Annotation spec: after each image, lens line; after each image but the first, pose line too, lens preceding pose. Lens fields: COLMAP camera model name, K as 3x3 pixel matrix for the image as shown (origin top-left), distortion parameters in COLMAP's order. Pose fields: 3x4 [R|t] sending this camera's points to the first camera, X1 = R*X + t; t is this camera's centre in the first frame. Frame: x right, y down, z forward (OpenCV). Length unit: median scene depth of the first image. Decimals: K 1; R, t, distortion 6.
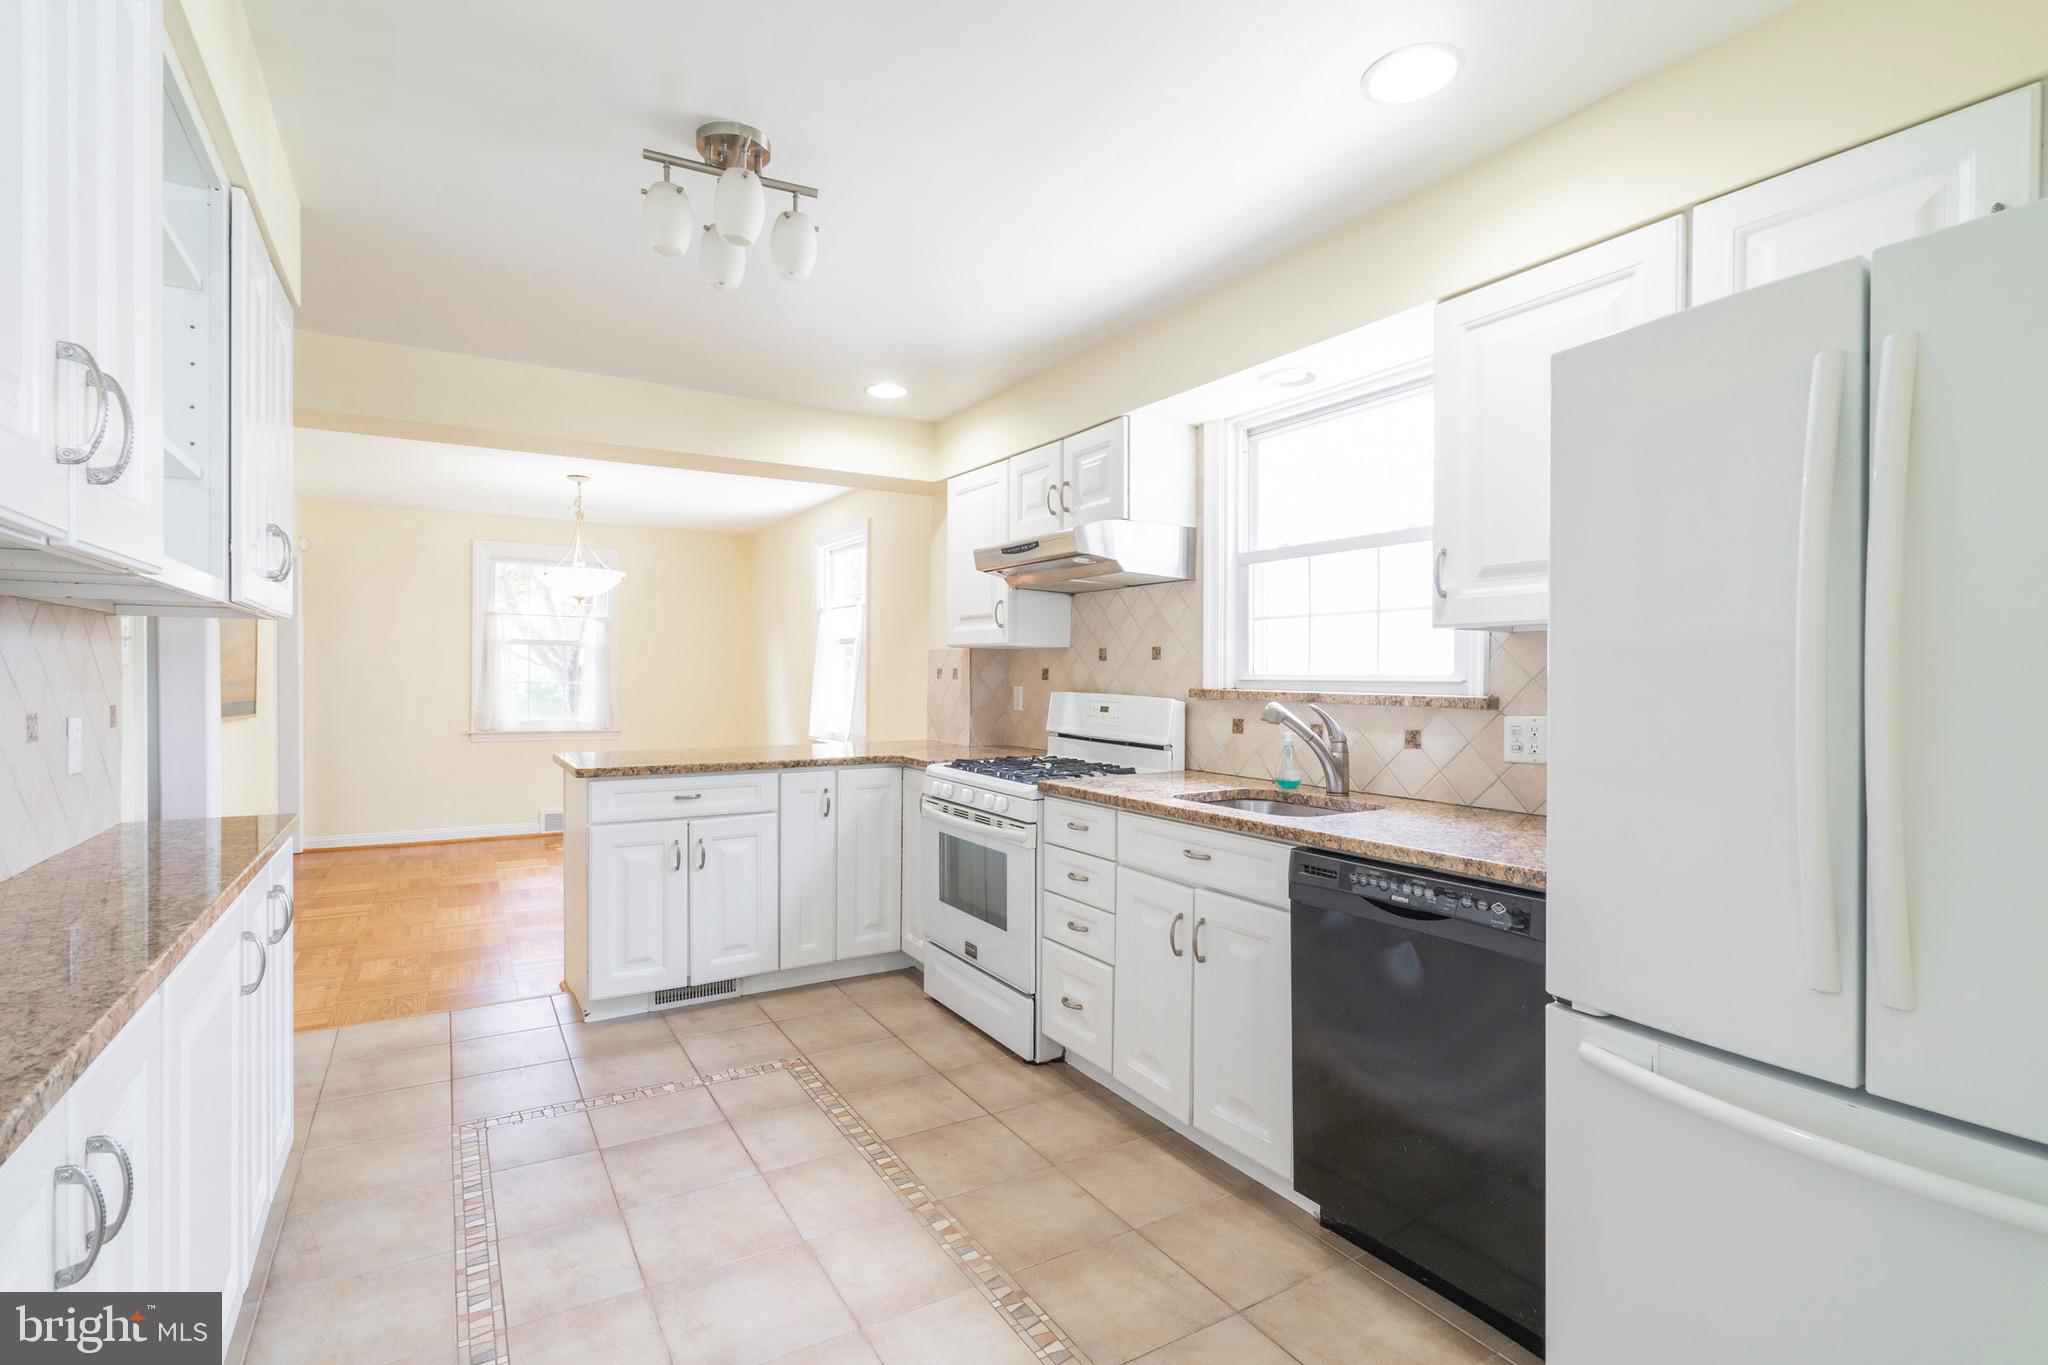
lens RADIAL K [[929.6, 0, 978.2], [0, 929.6, 683.4], [0, 0, 1]] dist [-0.008501, 0.001099]
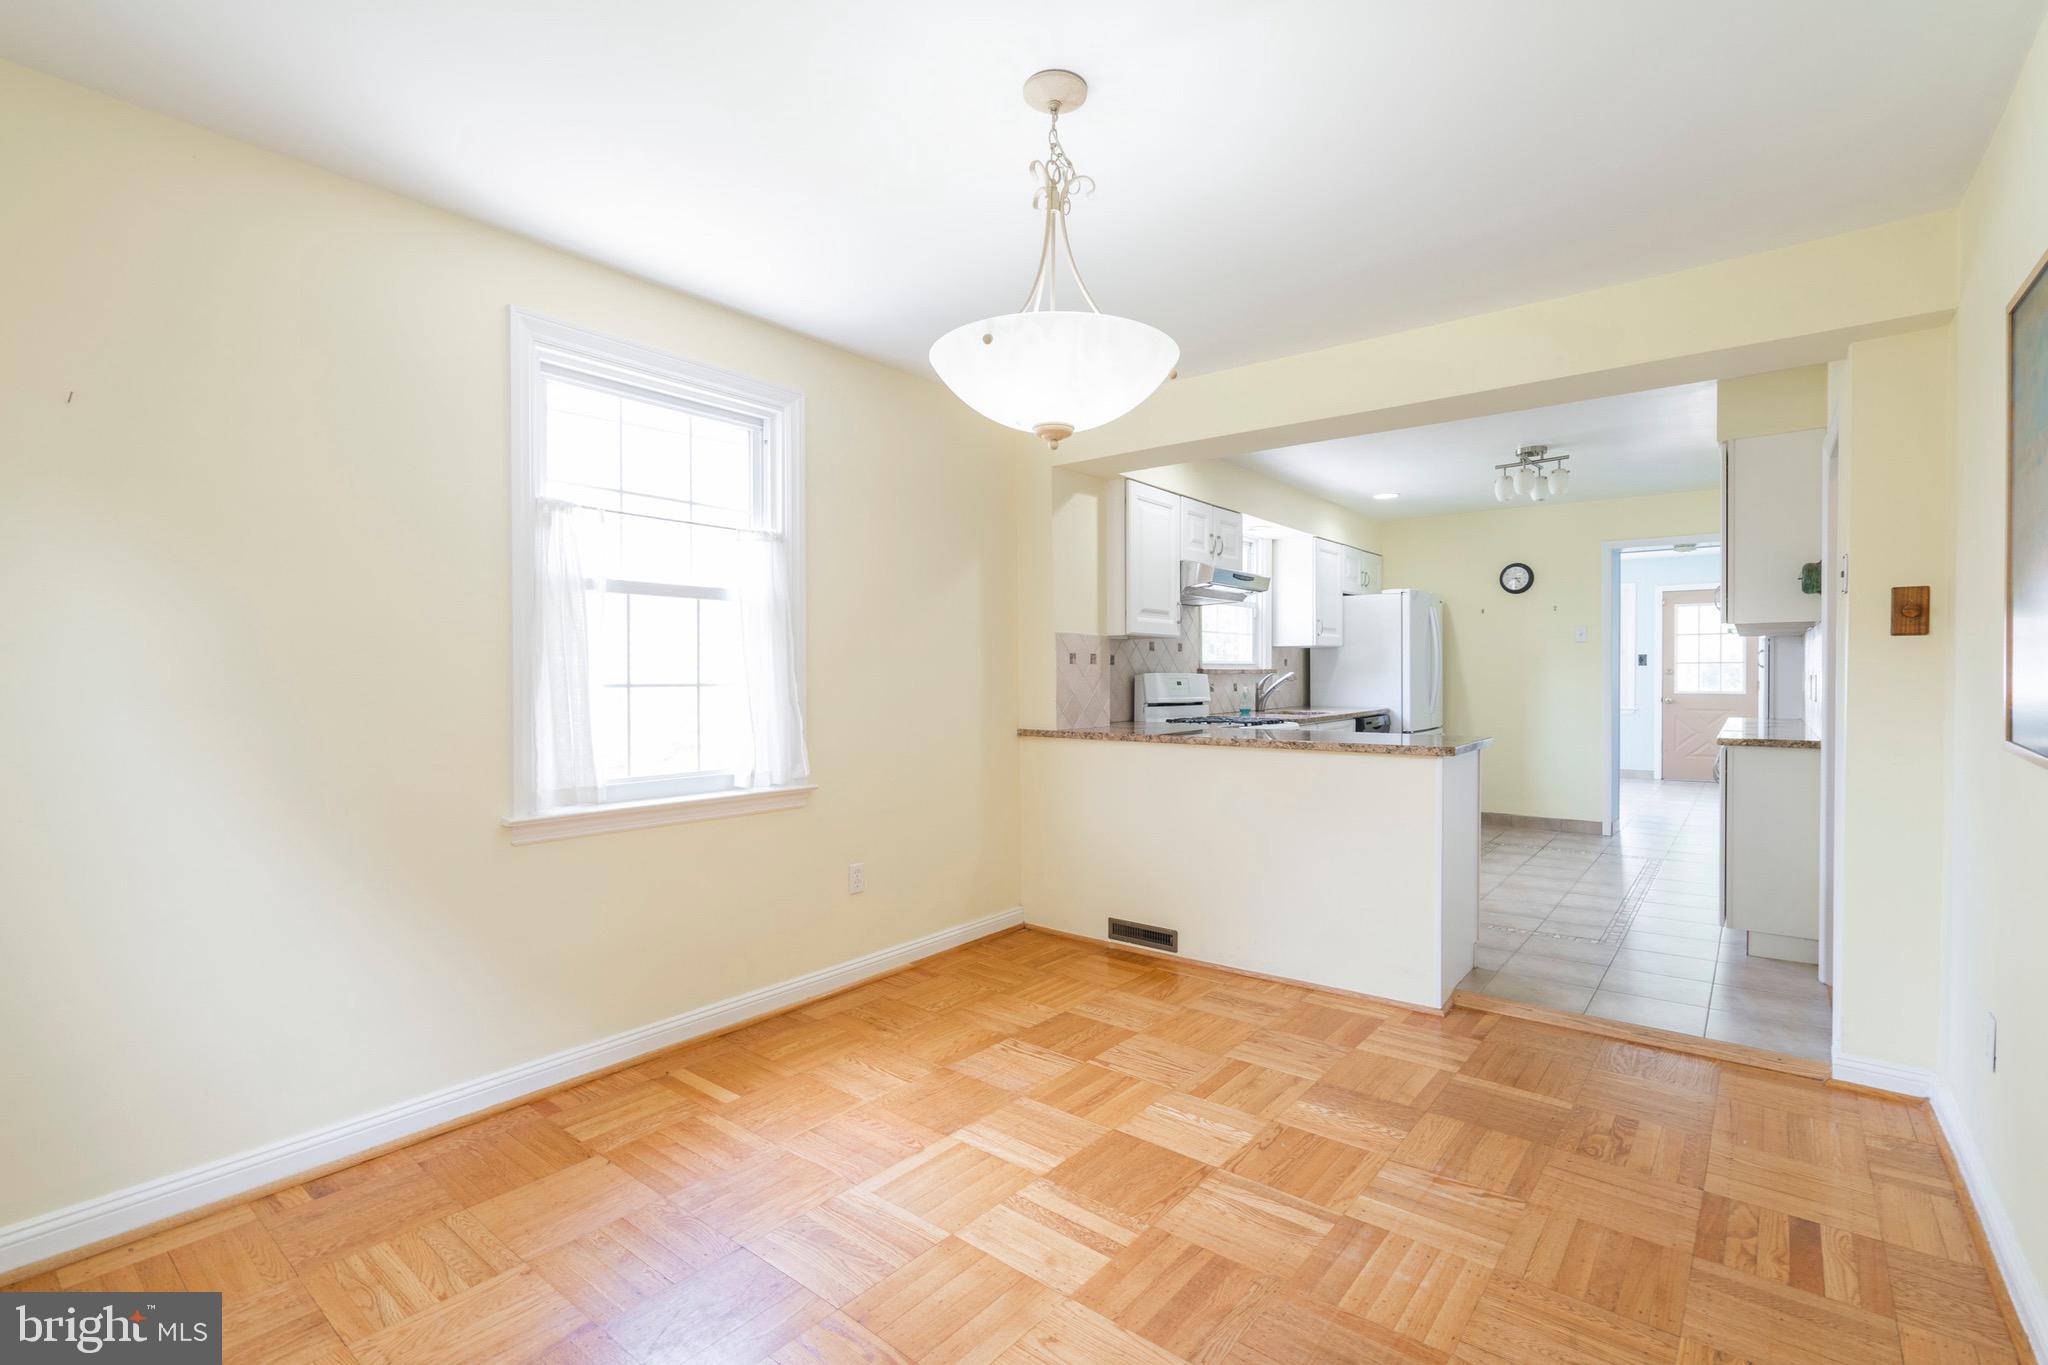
lens RADIAL K [[929.6, 0, 1042.9], [0, 929.6, 684.4], [0, 0, 1]] dist [-0.008501, 0.001099]
pose [[-0.376903, -0.013744, 0.926151, -1.304365], [0.015701, 0.999651, 0.021225, -0.006911], [-0.926120, 0.022542, -0.376556, 1.967713]]
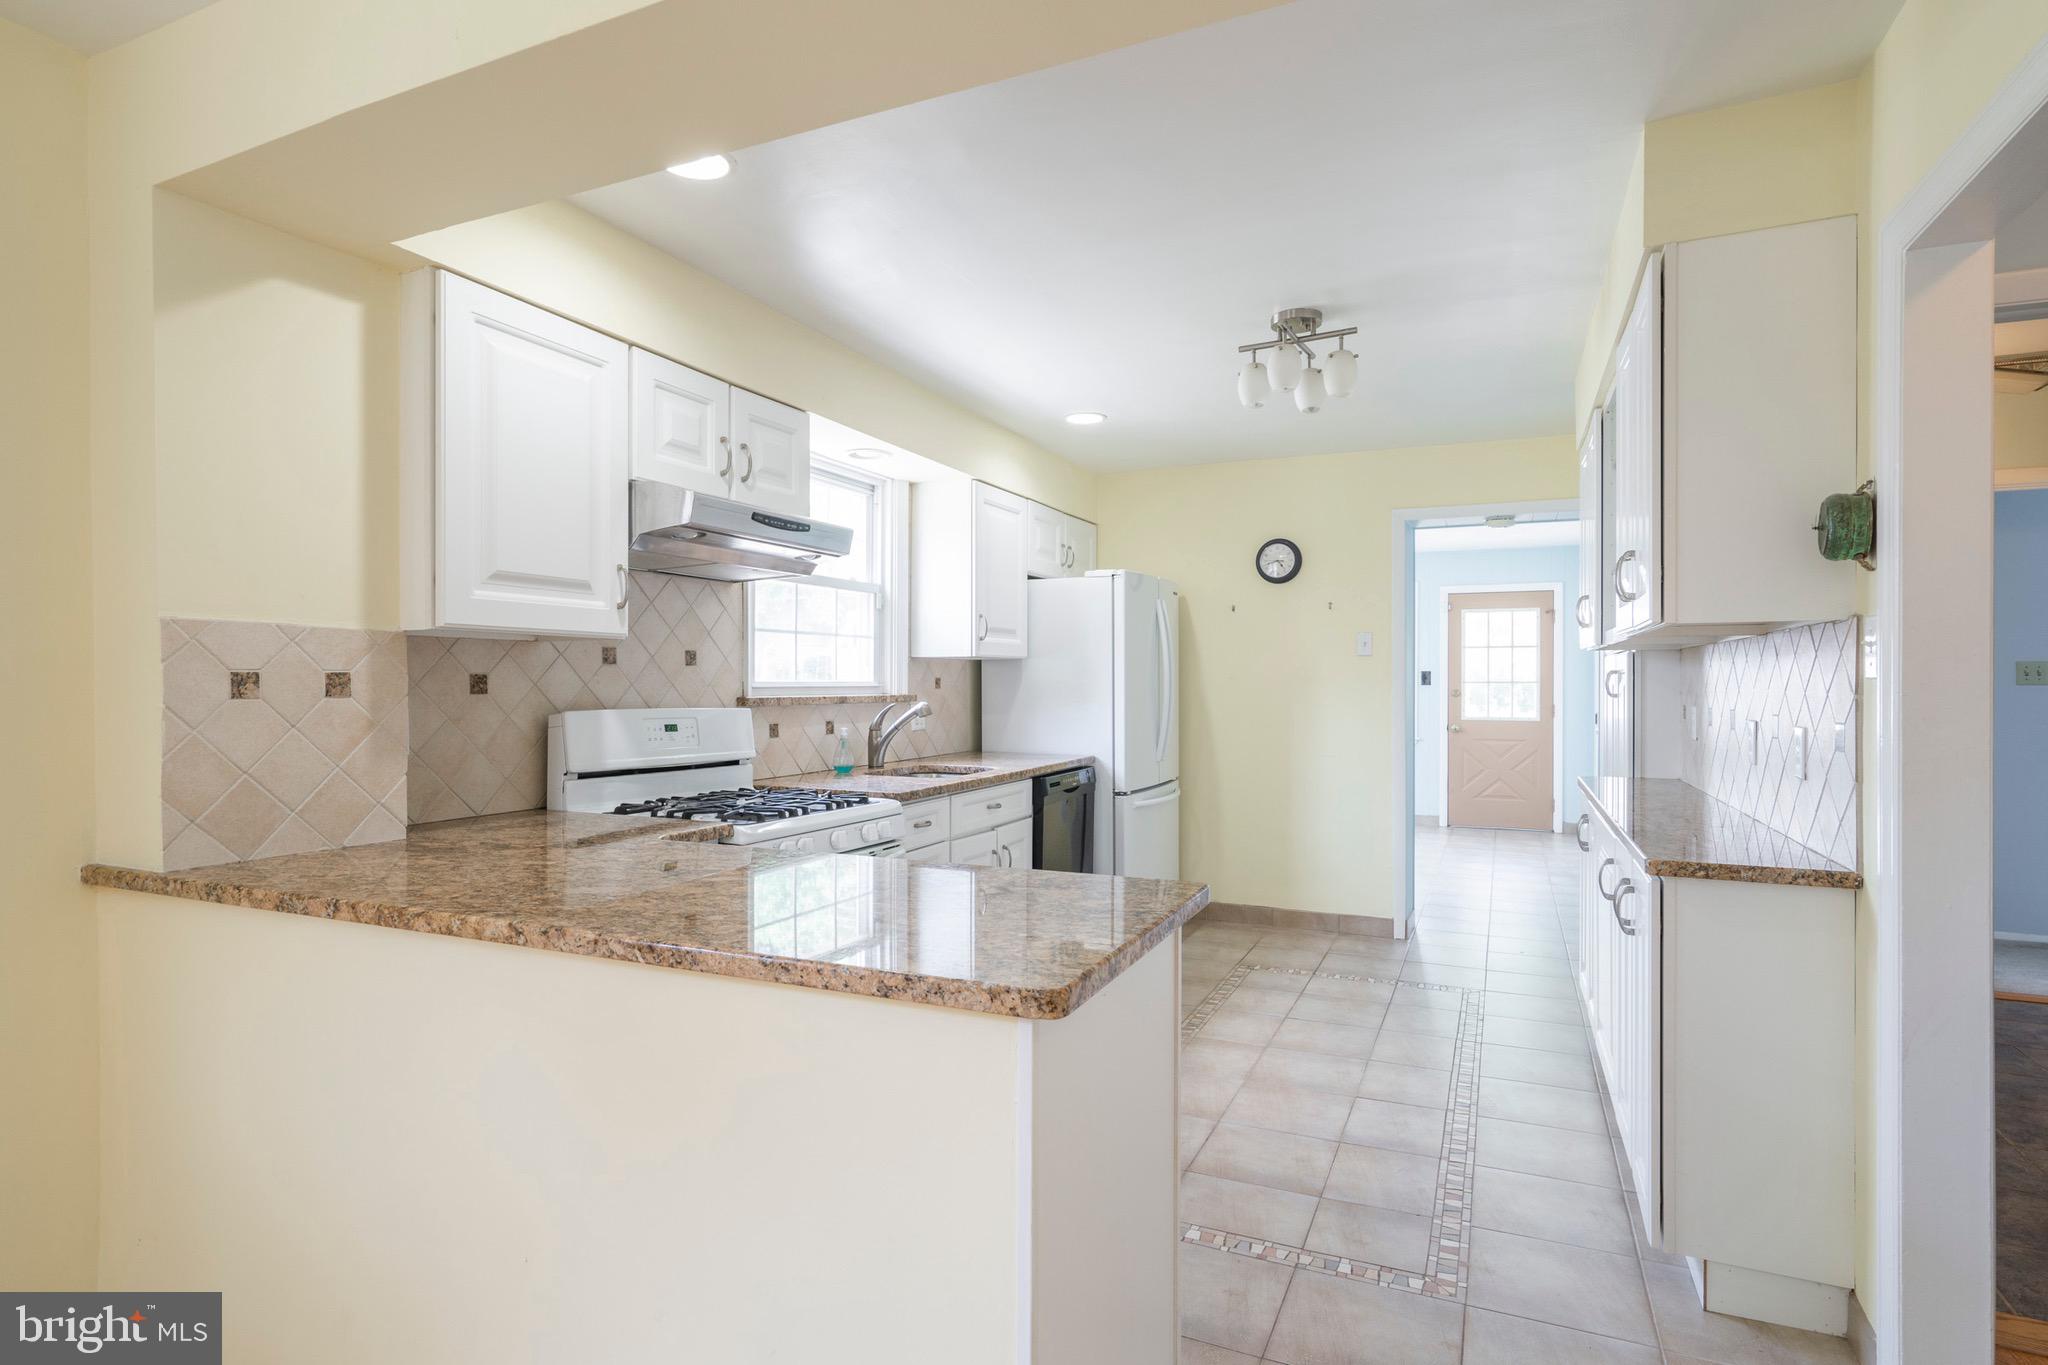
lens RADIAL K [[1011.0, 0, 1038.8], [0, 1011.0, 682.4], [0, 0, 1]] dist [-0.012239, 0.001410]
pose [[-0.578610, -0.004513, 0.815592, -0.810385], [0.008428, 0.999898, 0.011512, -0.019464], [-0.815561, 0.013535, -0.578513, 1.374502]]
